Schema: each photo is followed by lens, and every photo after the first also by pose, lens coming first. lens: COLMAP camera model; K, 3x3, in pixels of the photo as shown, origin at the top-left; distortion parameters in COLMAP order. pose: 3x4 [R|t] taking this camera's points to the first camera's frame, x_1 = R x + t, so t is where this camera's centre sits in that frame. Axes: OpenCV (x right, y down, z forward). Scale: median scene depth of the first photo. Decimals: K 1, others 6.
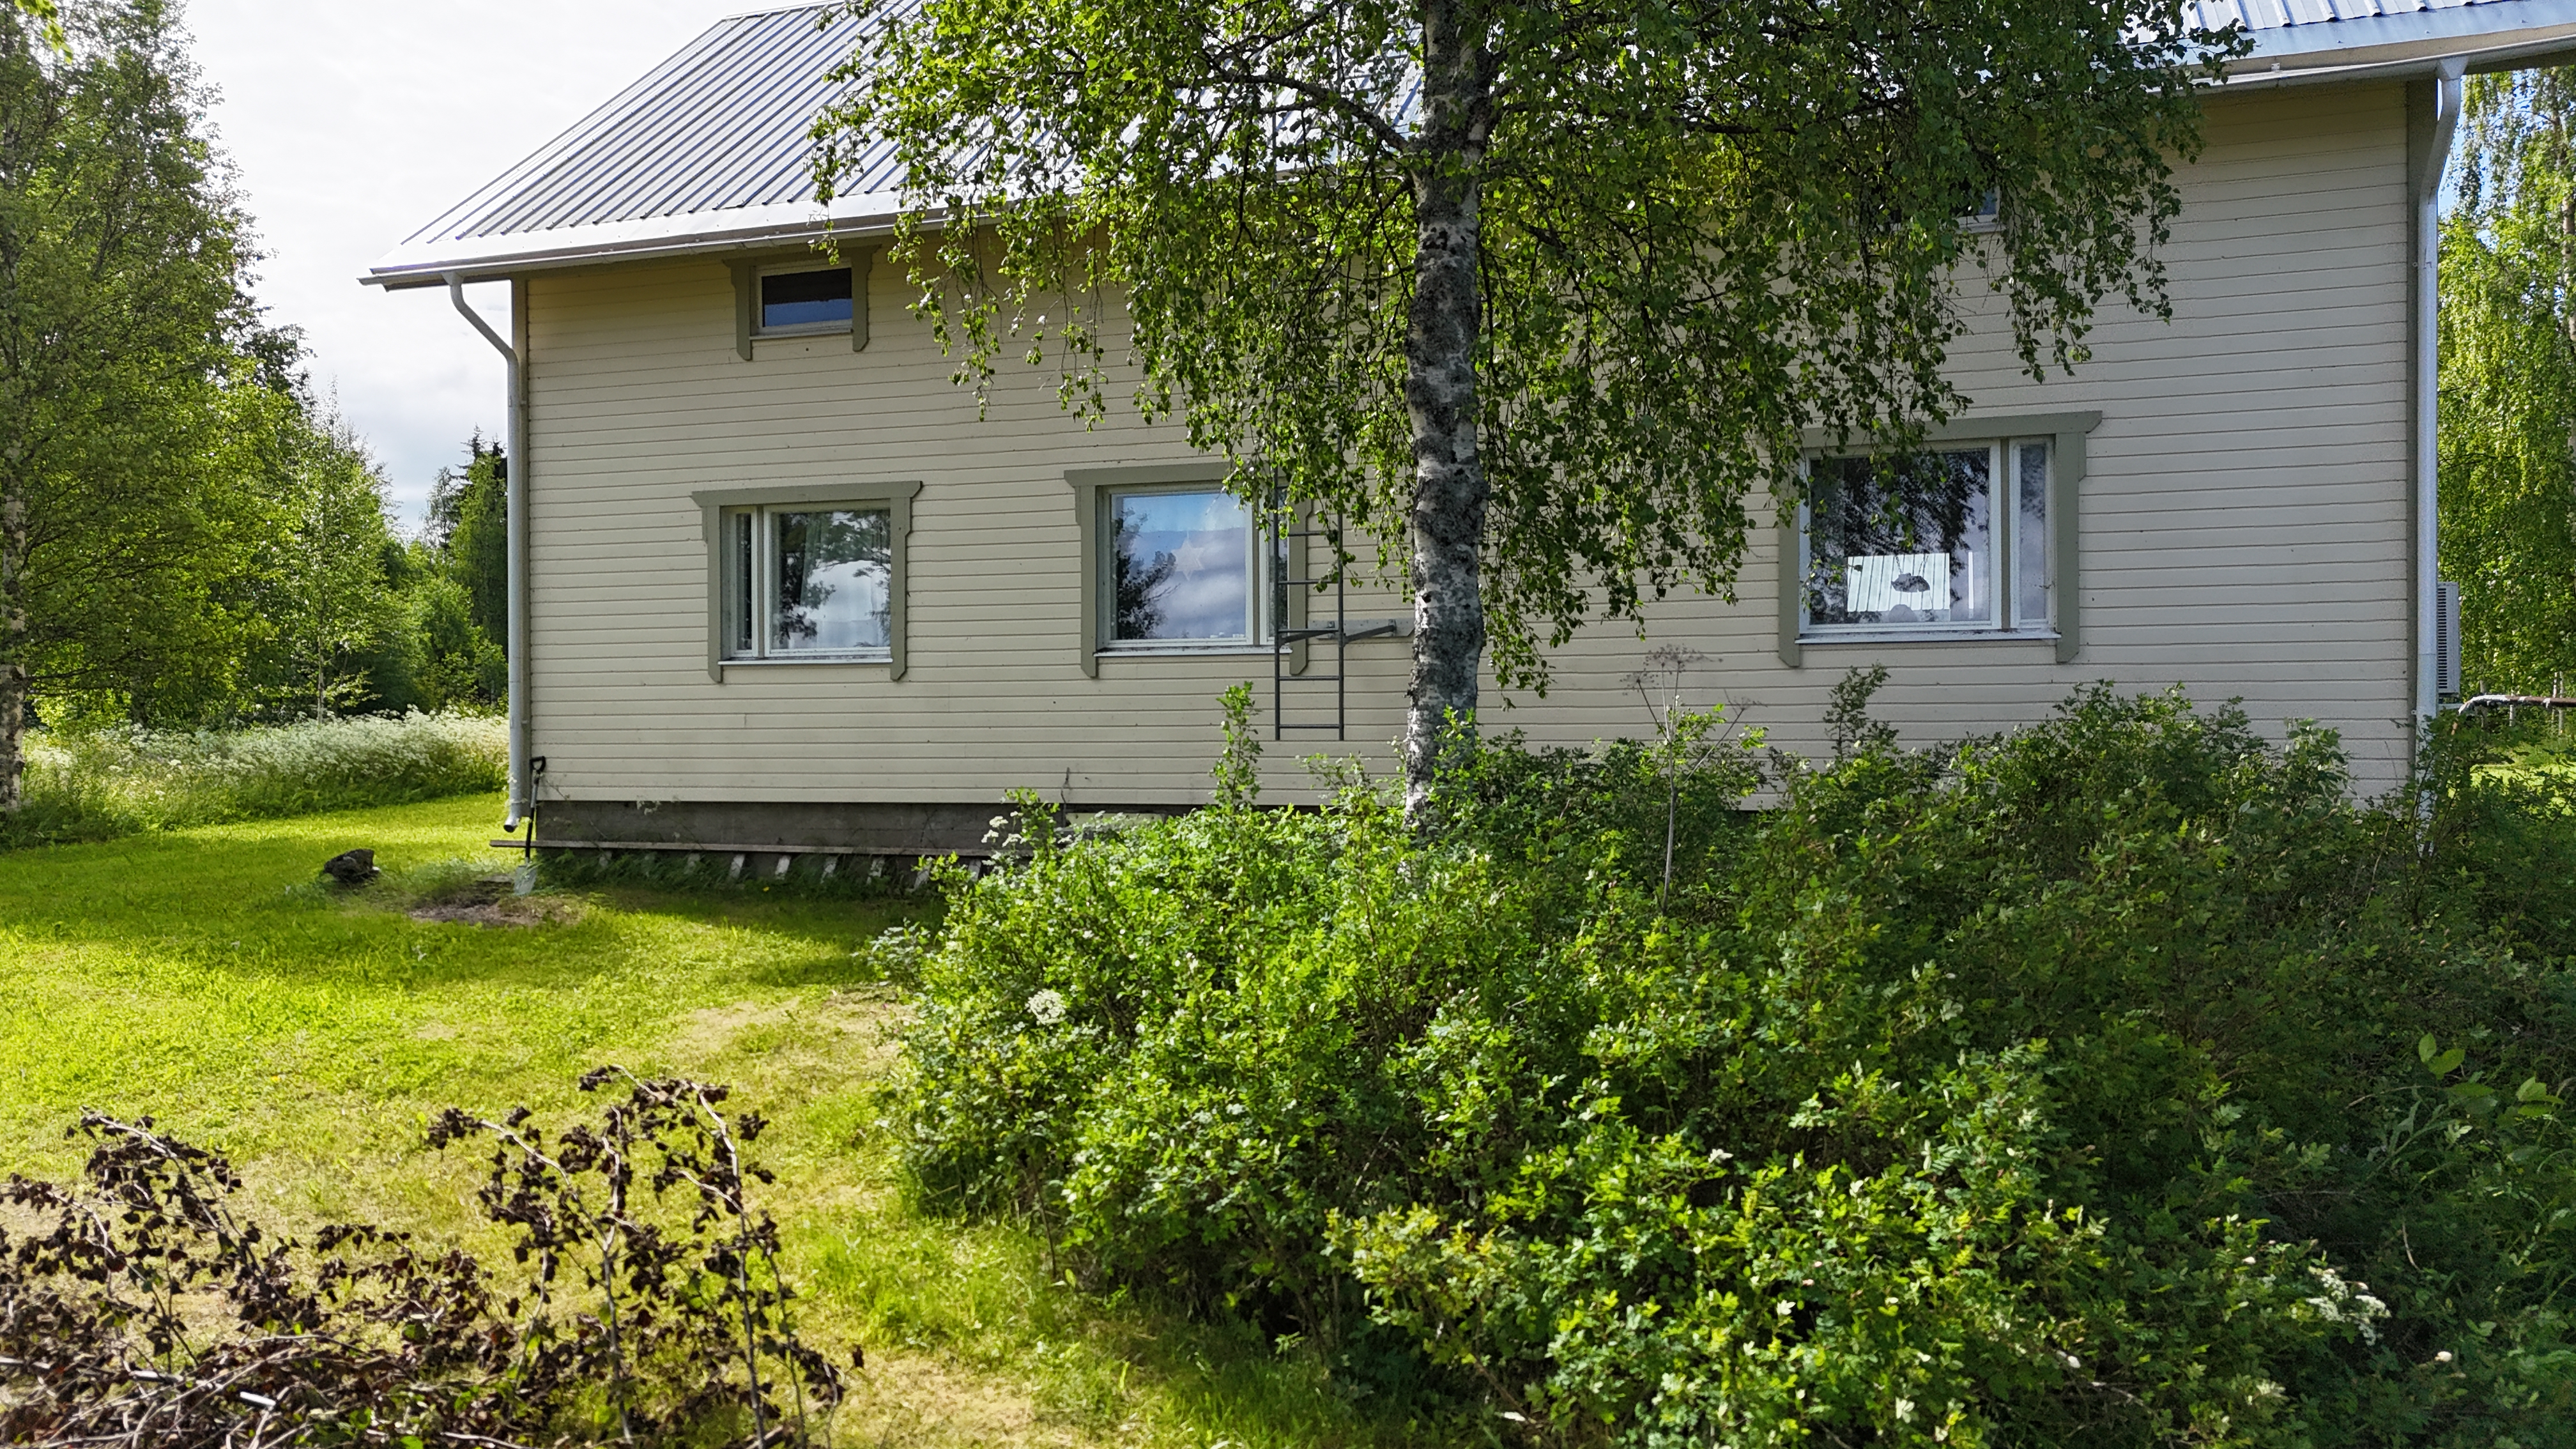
lens RADIAL K [[1882.8, 0, 1288.0], [0, 1882.8, 724.5], [0, 0, 1]] dist [0.117692, -0.134929]
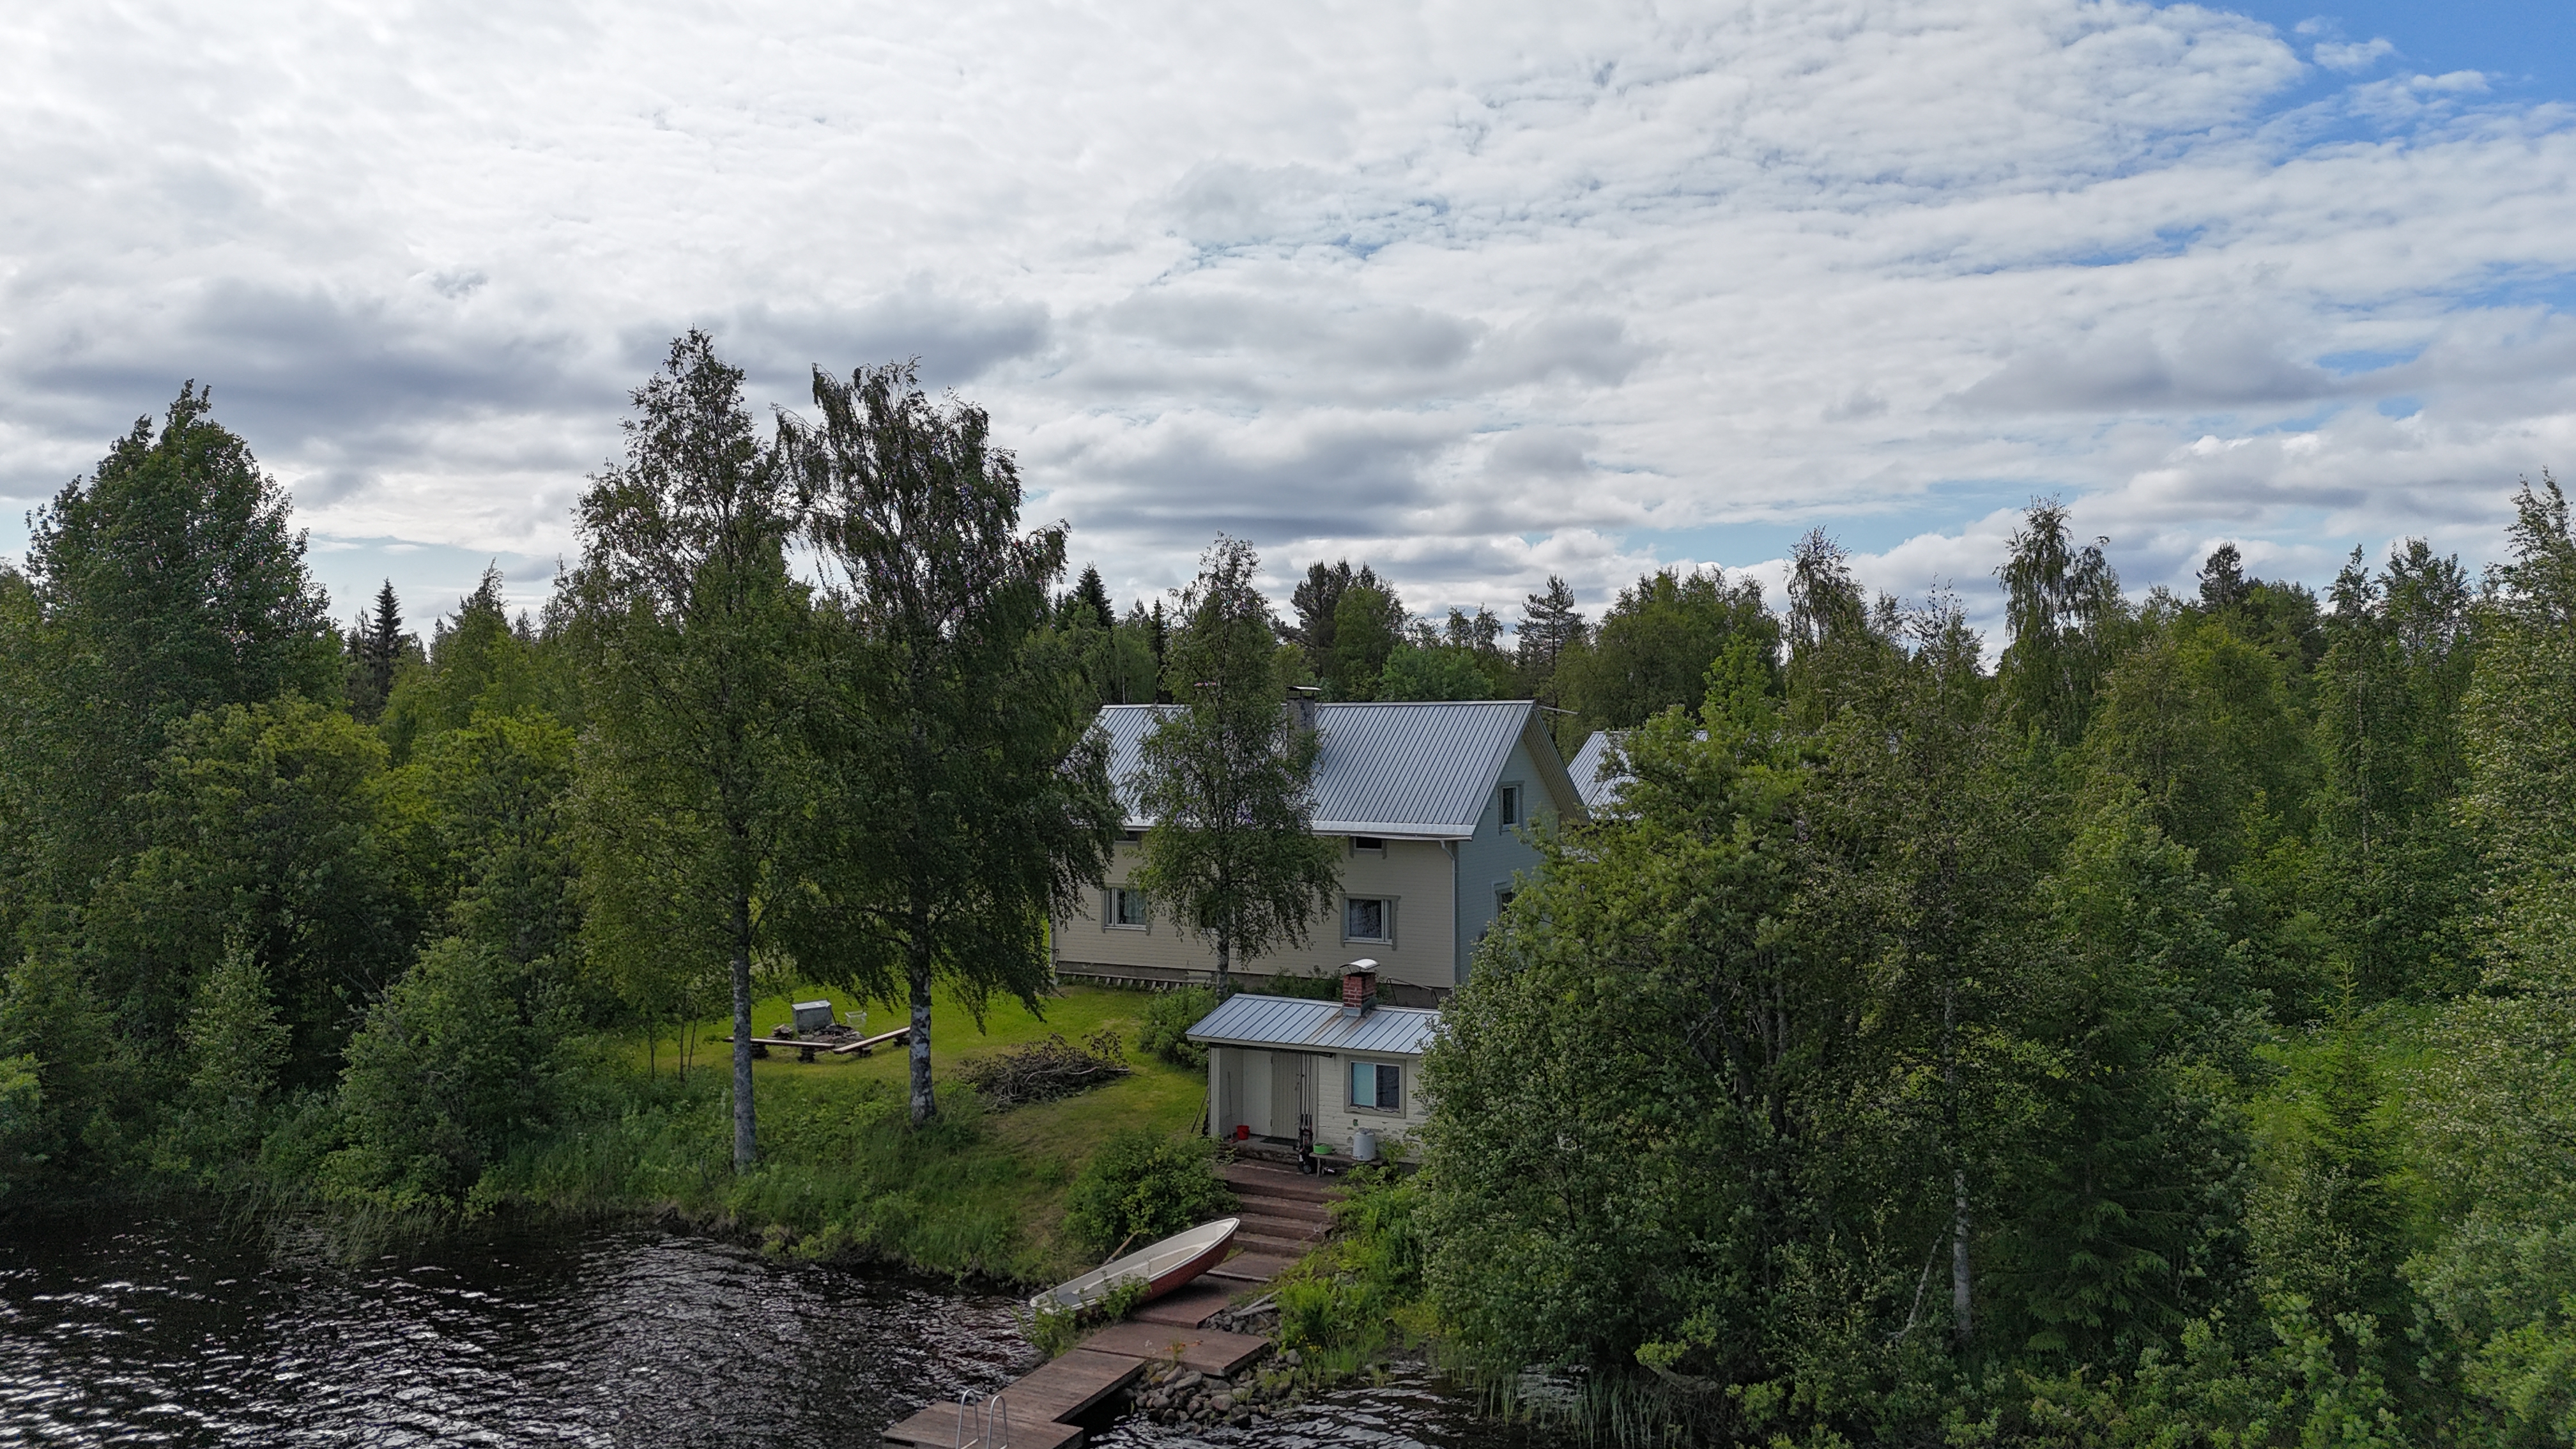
lens RADIAL K [[1882.8, 0, 1288.0], [0, 1882.8, 724.5], [0, 0, 1]] dist [0.117692, -0.134929]
pose [[0.986207, -0.001500, -0.165510, 0.694015], [0.001747, 0.999998, 0.001346, -0.444041], [0.165507, -0.001616, 0.986207, -2.673667]]
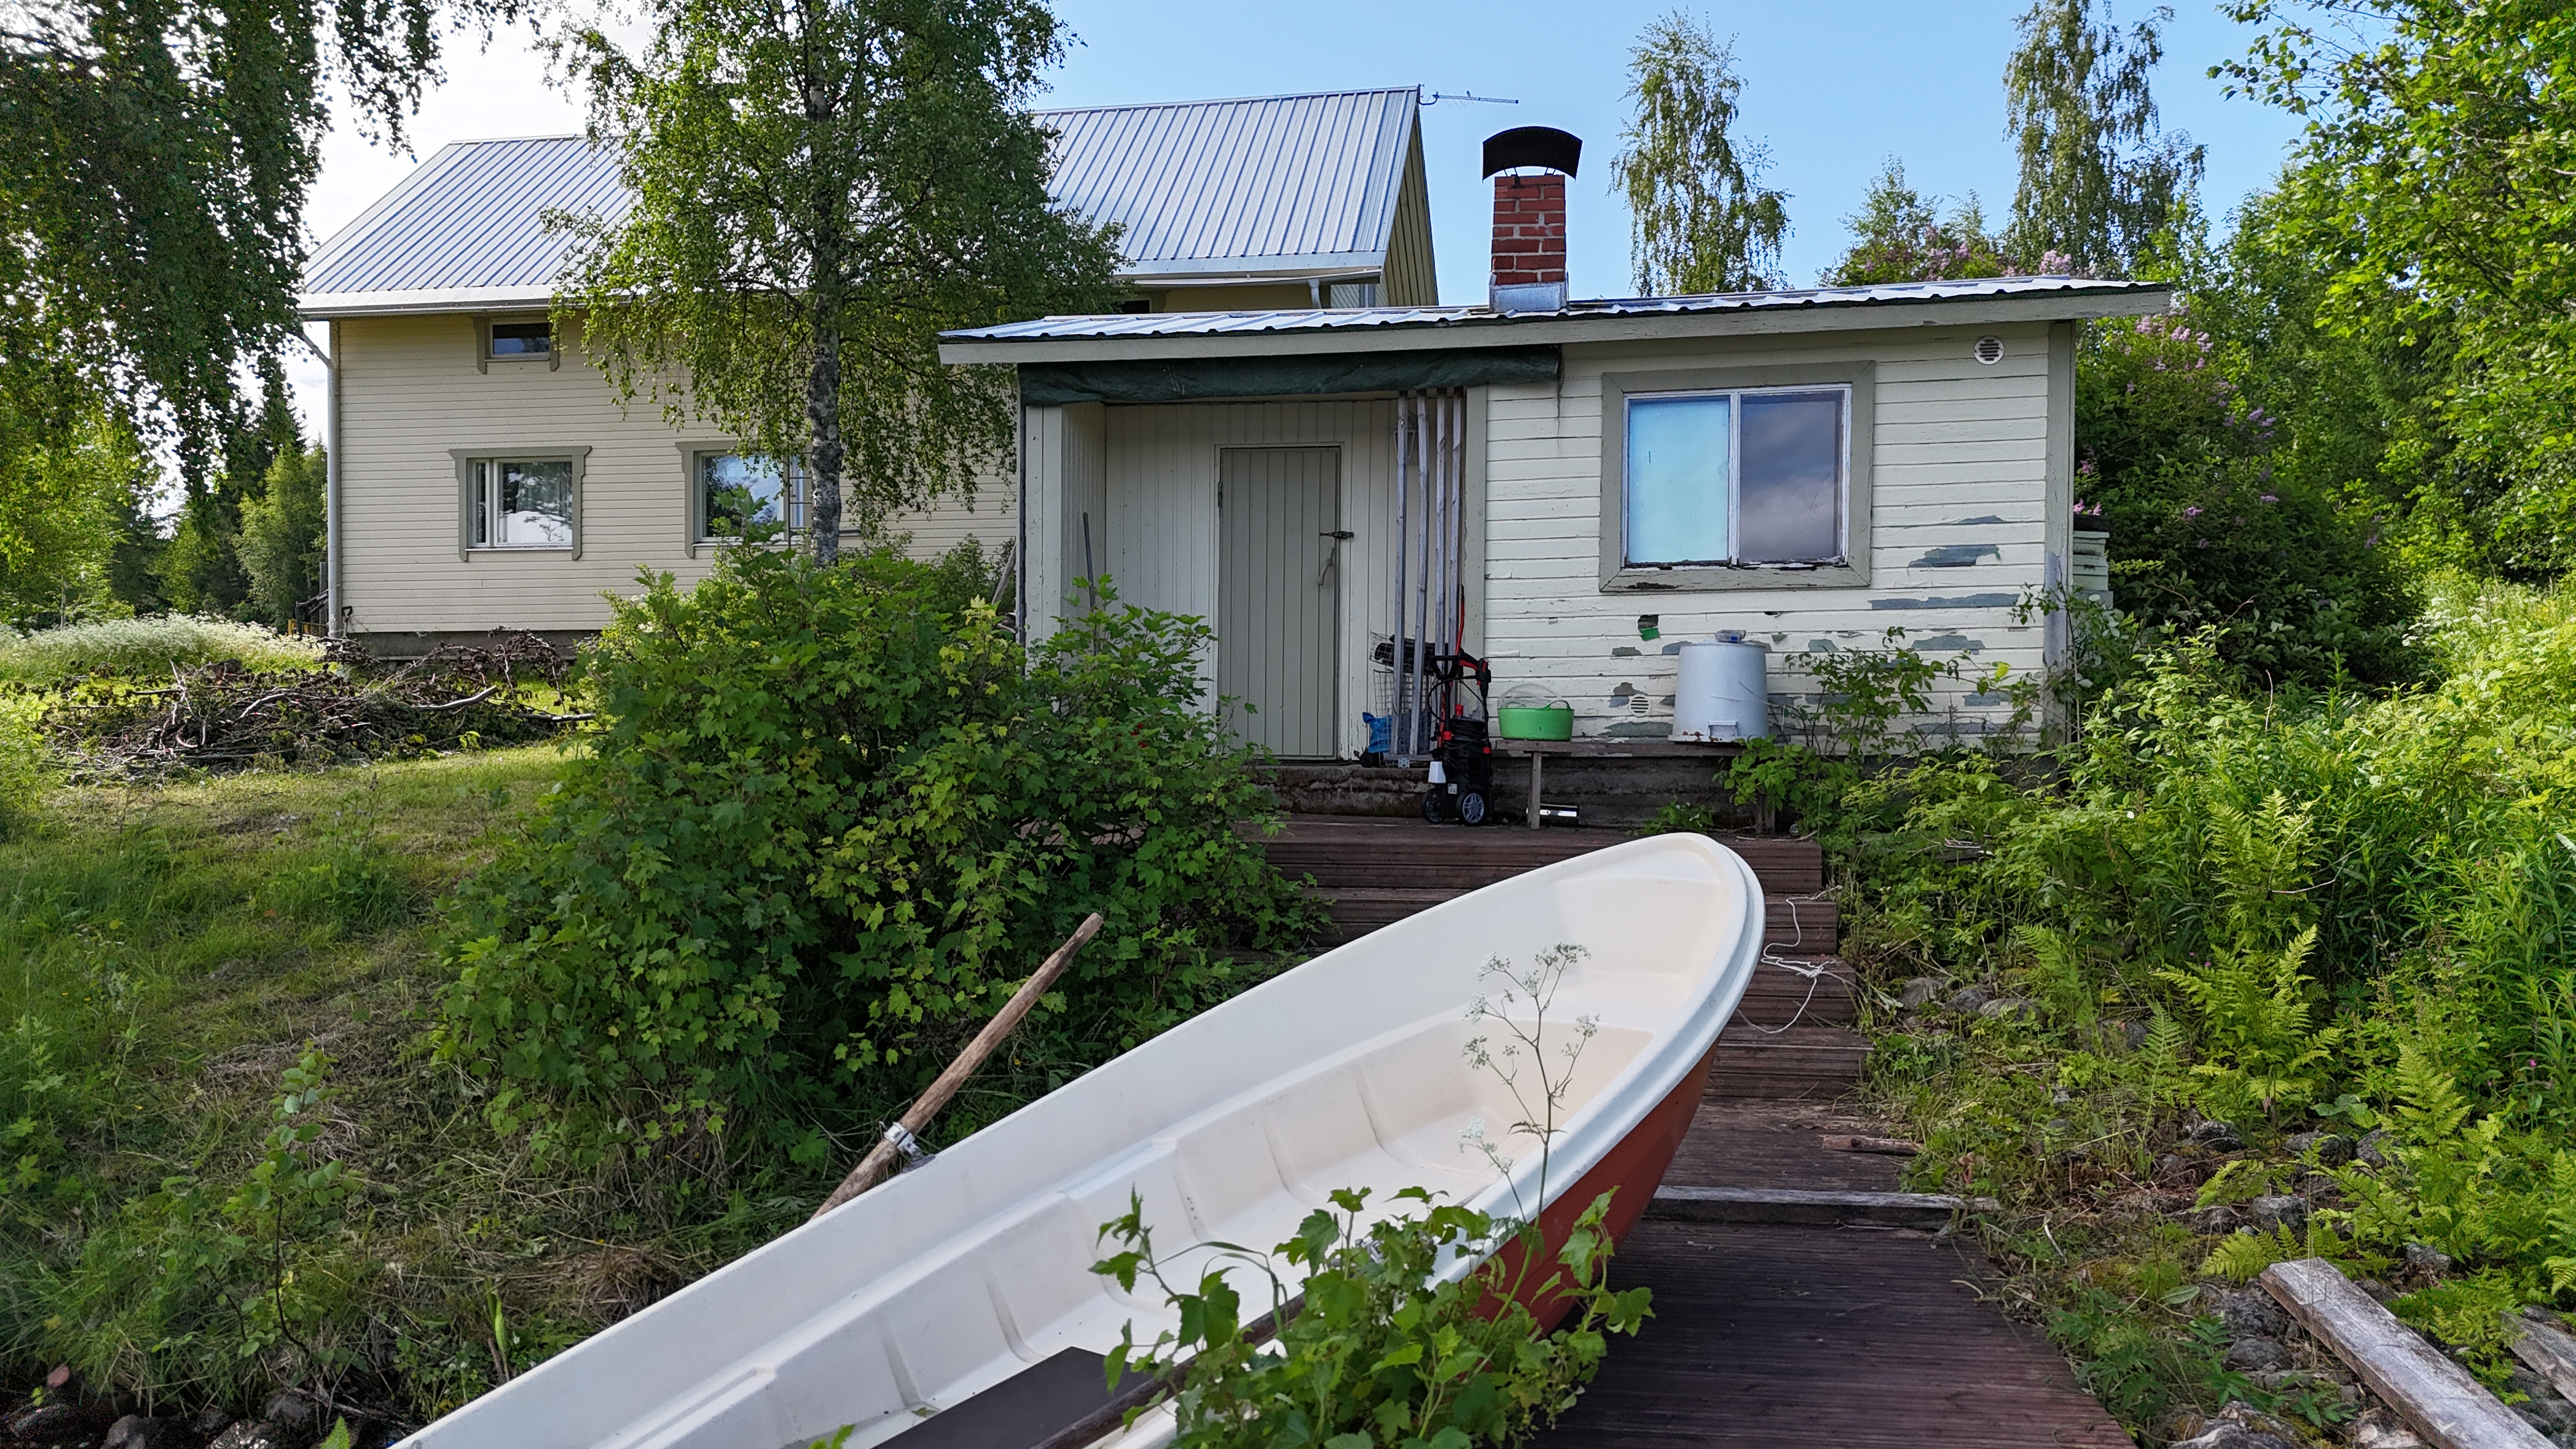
lens RADIAL K [[1882.8, 0, 1288.0], [0, 1882.8, 724.5], [0, 0, 1]] dist [0.117692, -0.134929]
pose [[0.985248, 0.001396, 0.171128, 0.132981], [-0.001772, 0.999996, 0.002041, 0.118379], [-0.171124, -0.002314, 0.985247, -0.813500]]
